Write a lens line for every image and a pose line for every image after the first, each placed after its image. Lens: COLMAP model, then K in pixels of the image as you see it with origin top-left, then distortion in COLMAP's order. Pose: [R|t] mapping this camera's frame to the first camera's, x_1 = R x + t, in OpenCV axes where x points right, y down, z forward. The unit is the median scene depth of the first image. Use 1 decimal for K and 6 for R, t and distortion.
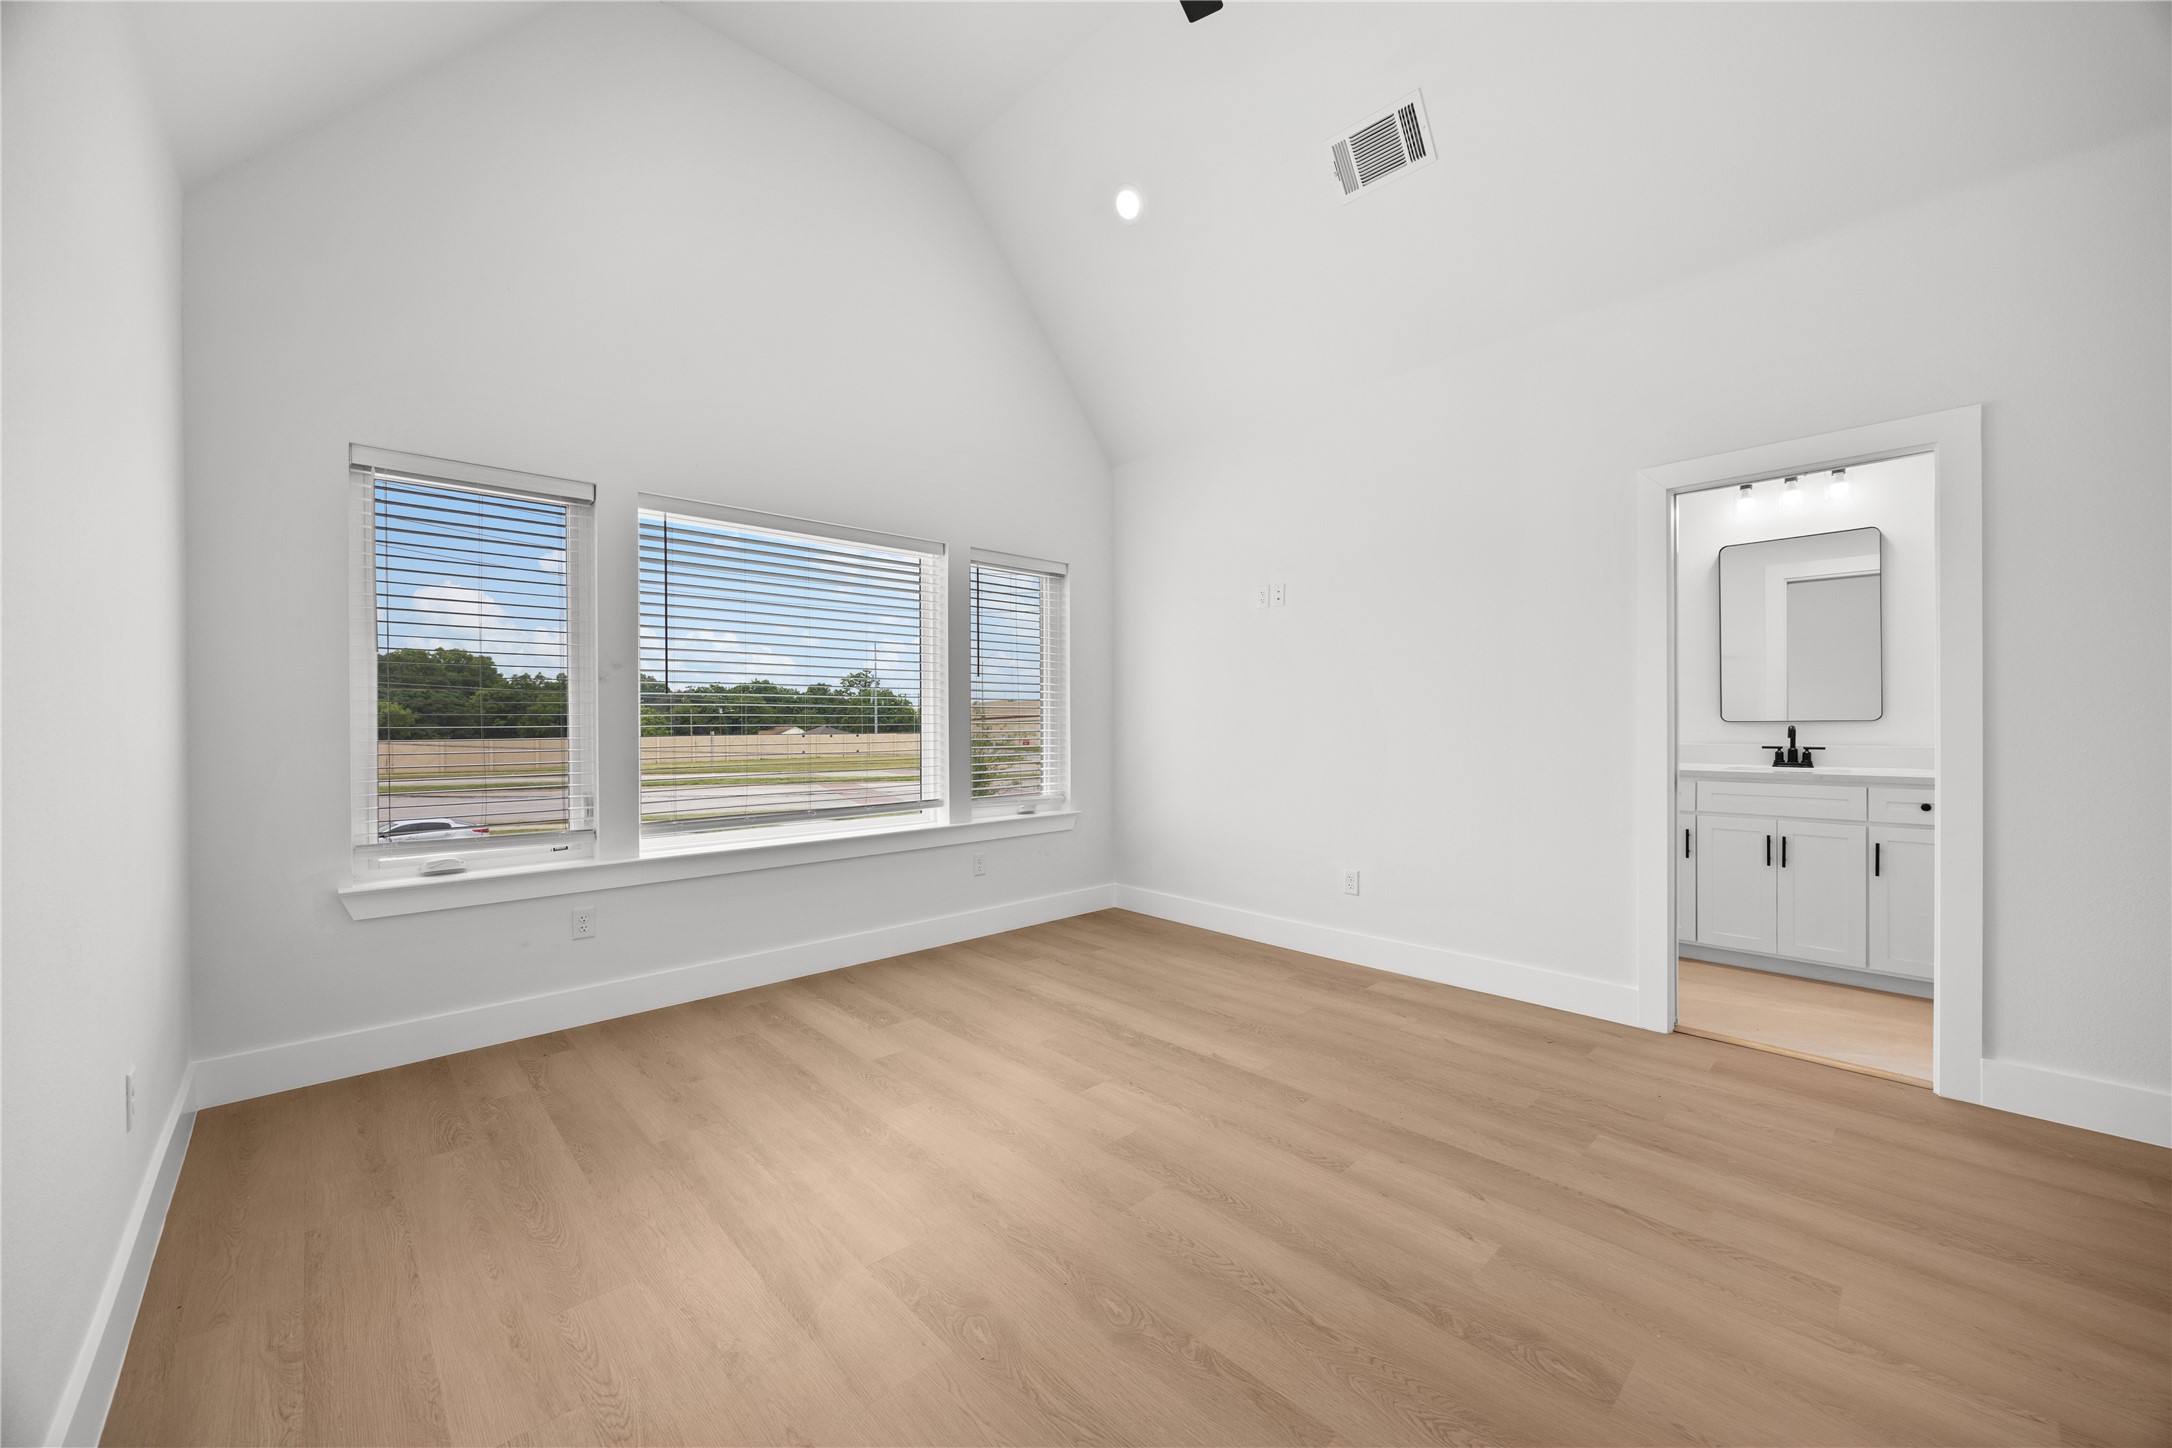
lens RADIAL K [[824.6, 0, 1068.7], [0, 824.6, 734.0], [0, 0, 1]] dist [-0.000898, -0.000752]
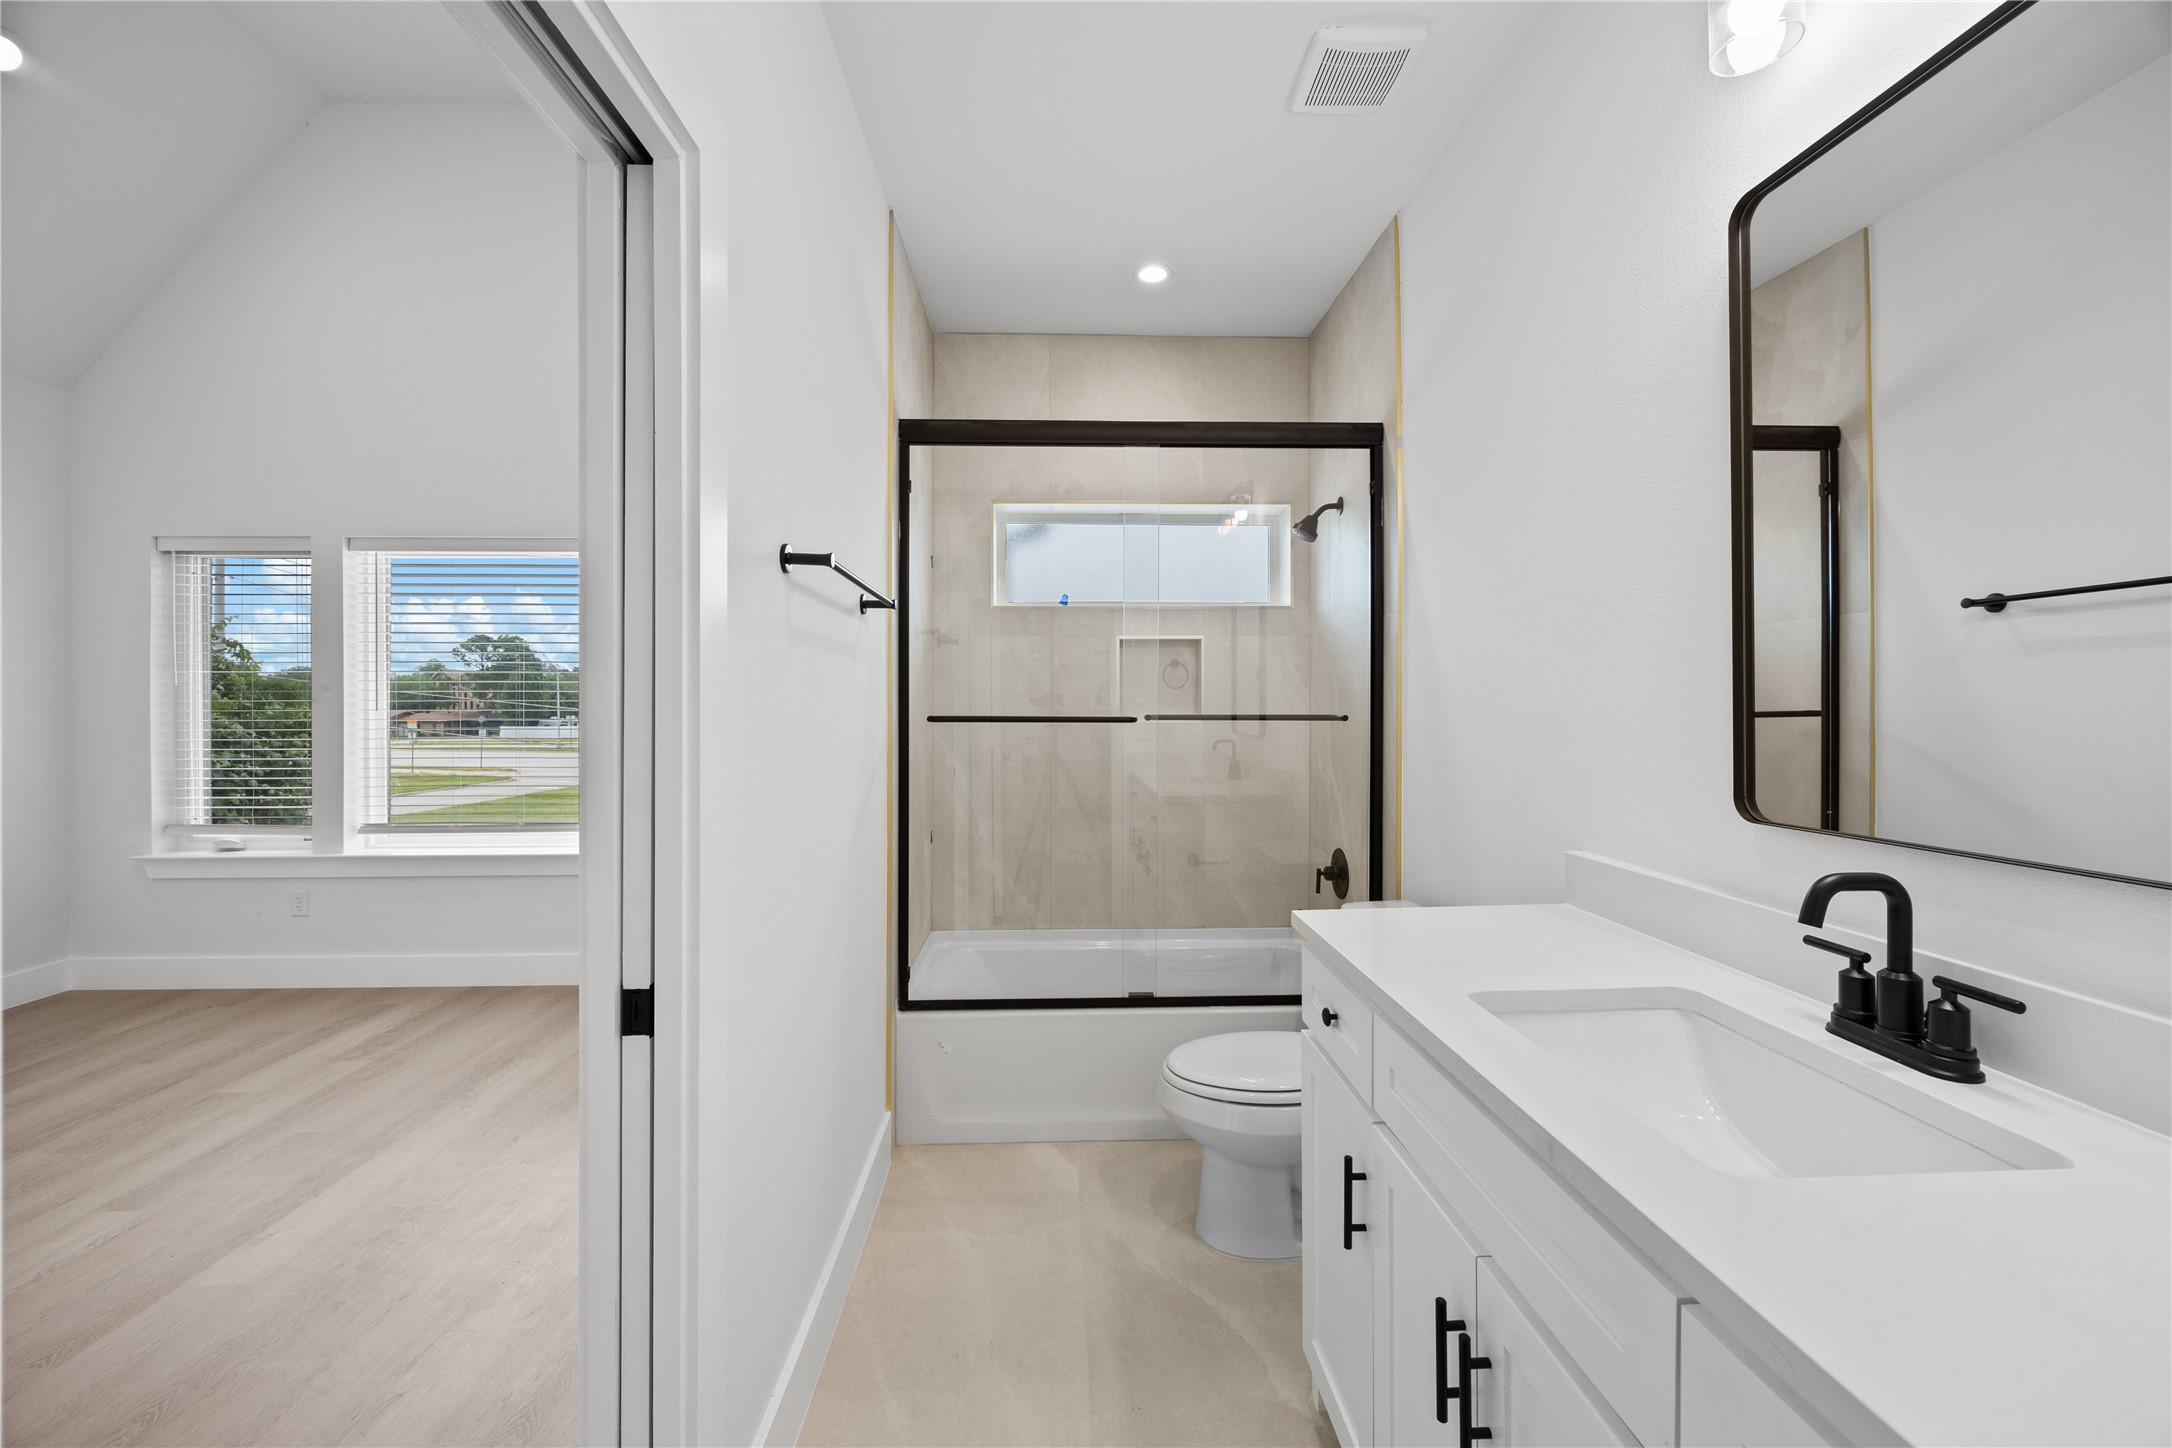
lens RADIAL K [[824.6, 0, 1063.1], [0, 824.6, 718.1], [0, 0, 1]] dist [-0.000898, -0.000752]
pose [[0.754985, 0.013609, -0.655601, 1.019628], [-0.012579, 0.999901, 0.006270, -0.062355], [0.655621, 0.003513, 0.755082, 0.803209]]
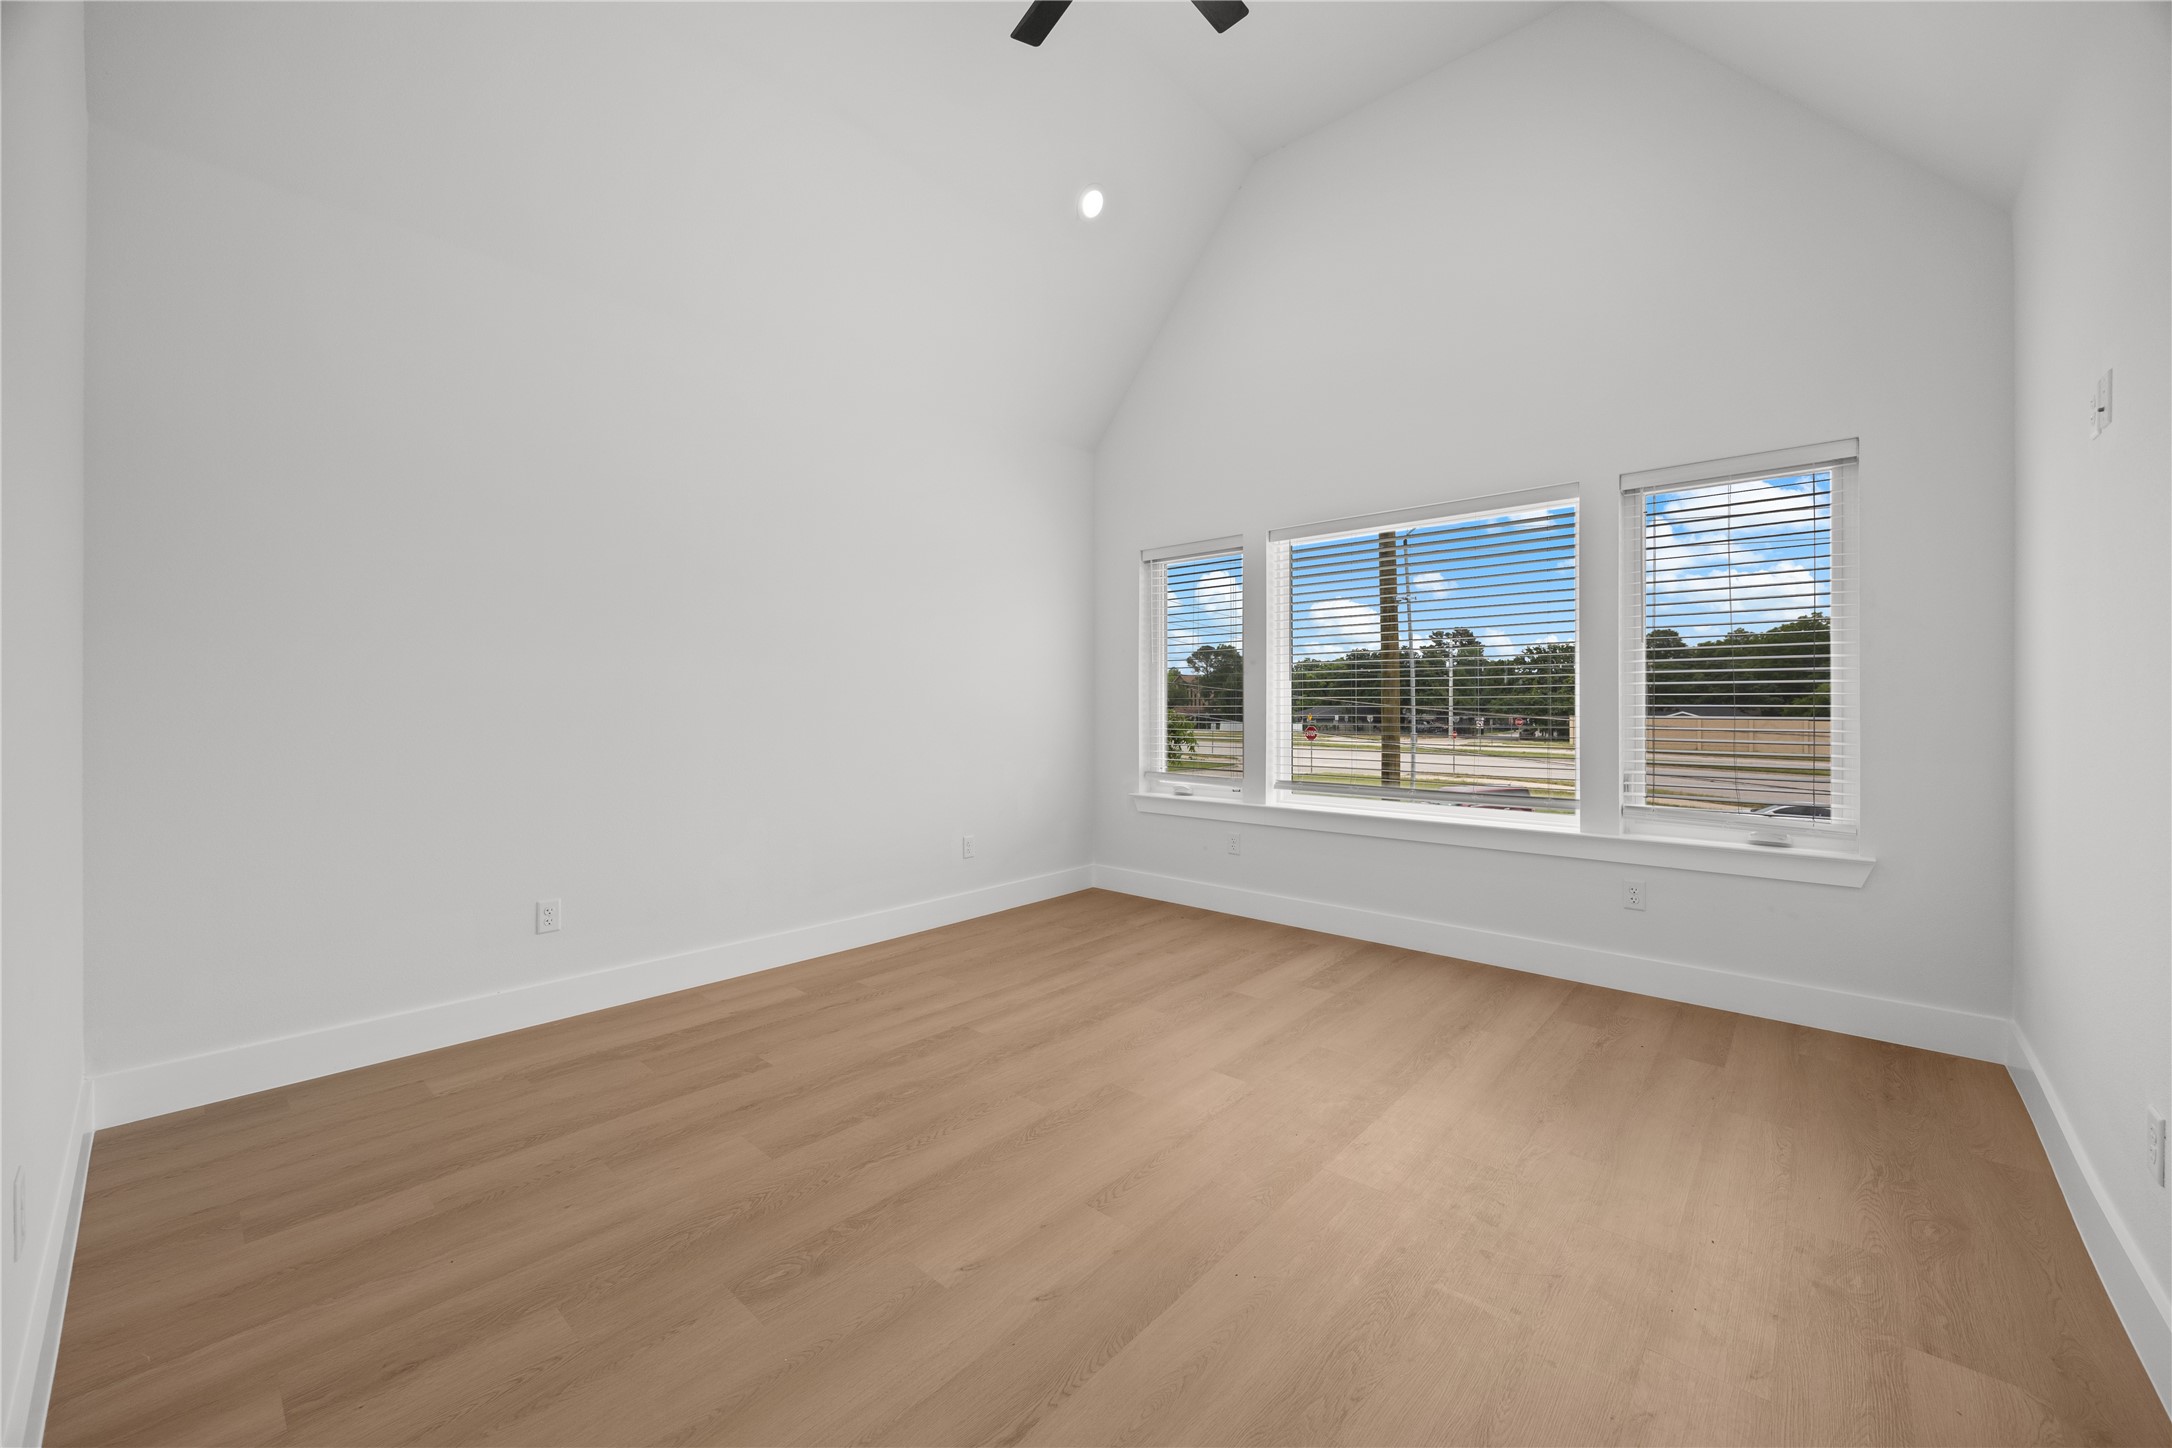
lens RADIAL K [[824.6, 0, 1084.7], [0, 824.6, 712.9], [0, 0, 1]] dist [-0.000898, -0.000752]
pose [[0.094902, 0.014287, -0.995384, 0.796075], [-0.013861, 0.999819, 0.013029, -0.012761], [0.995390, 0.012561, 0.095083, 0.588834]]
